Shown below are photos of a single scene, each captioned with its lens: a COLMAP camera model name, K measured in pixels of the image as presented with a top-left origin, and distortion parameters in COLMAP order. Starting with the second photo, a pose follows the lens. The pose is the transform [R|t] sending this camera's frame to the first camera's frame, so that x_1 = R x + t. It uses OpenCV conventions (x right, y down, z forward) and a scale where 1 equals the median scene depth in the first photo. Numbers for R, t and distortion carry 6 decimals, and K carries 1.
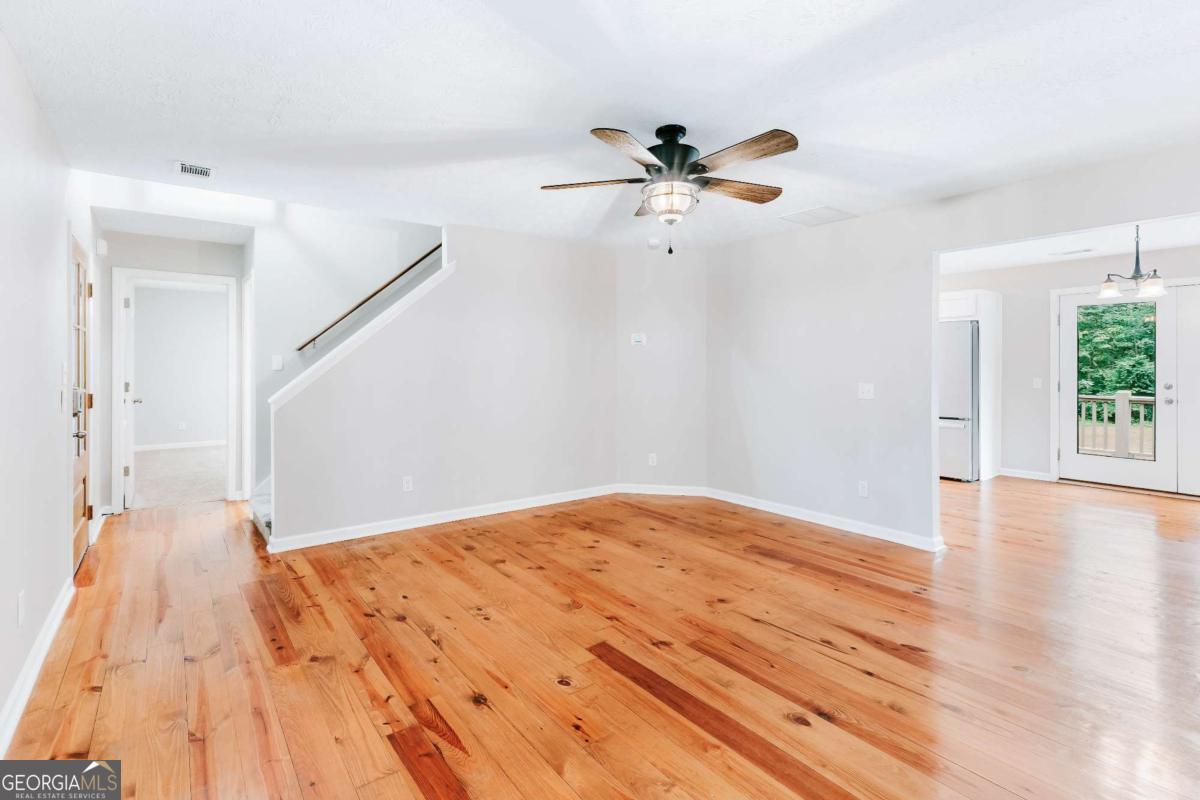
lens RADIAL K [[558.4, 0, 602.4], [0, 558.4, 366.7], [0, 0, 1]] dist [0.003489, -0.000306]
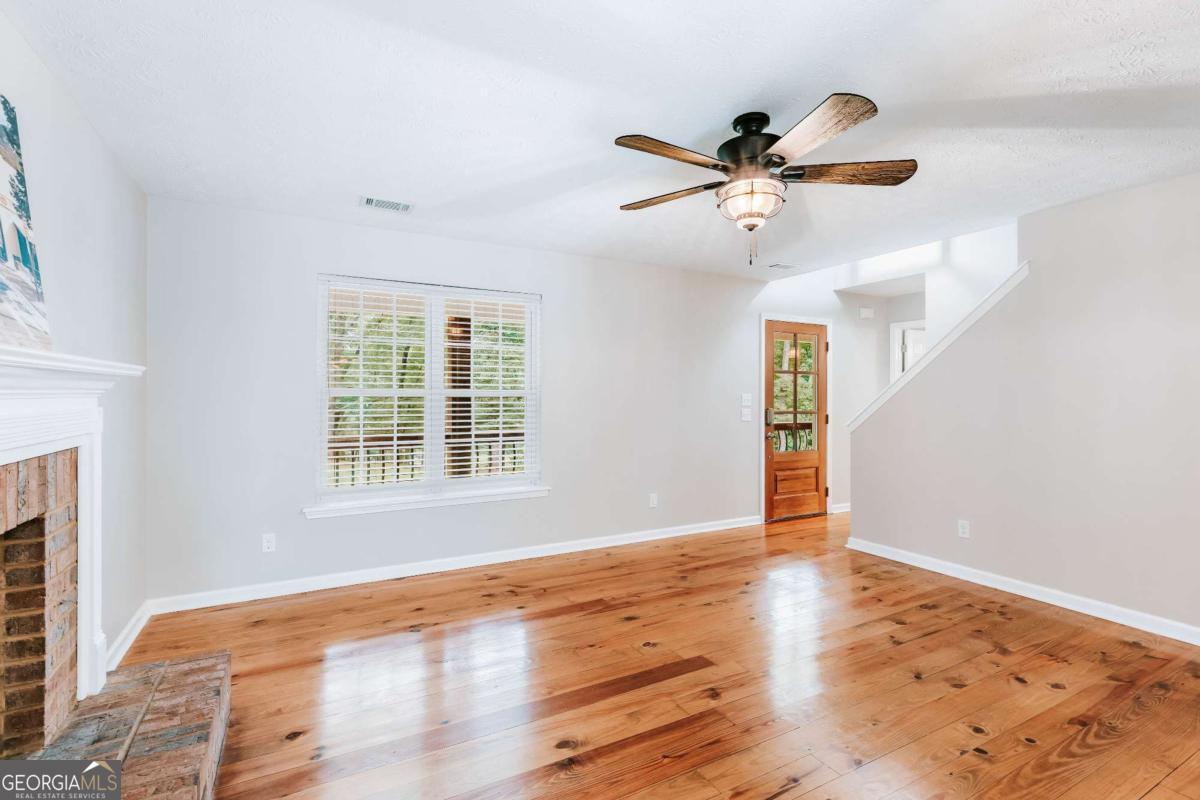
lens RADIAL K [[558.4, 0, 599.4], [0, 558.4, 396.9], [0, 0, 1]] dist [0.003489, -0.000306]
pose [[-0.157972, 0.003366, -0.987438, 0.770609], [-0.002418, 0.999990, 0.003796, -0.003711], [0.987441, 0.002988, -0.157962, 0.695920]]
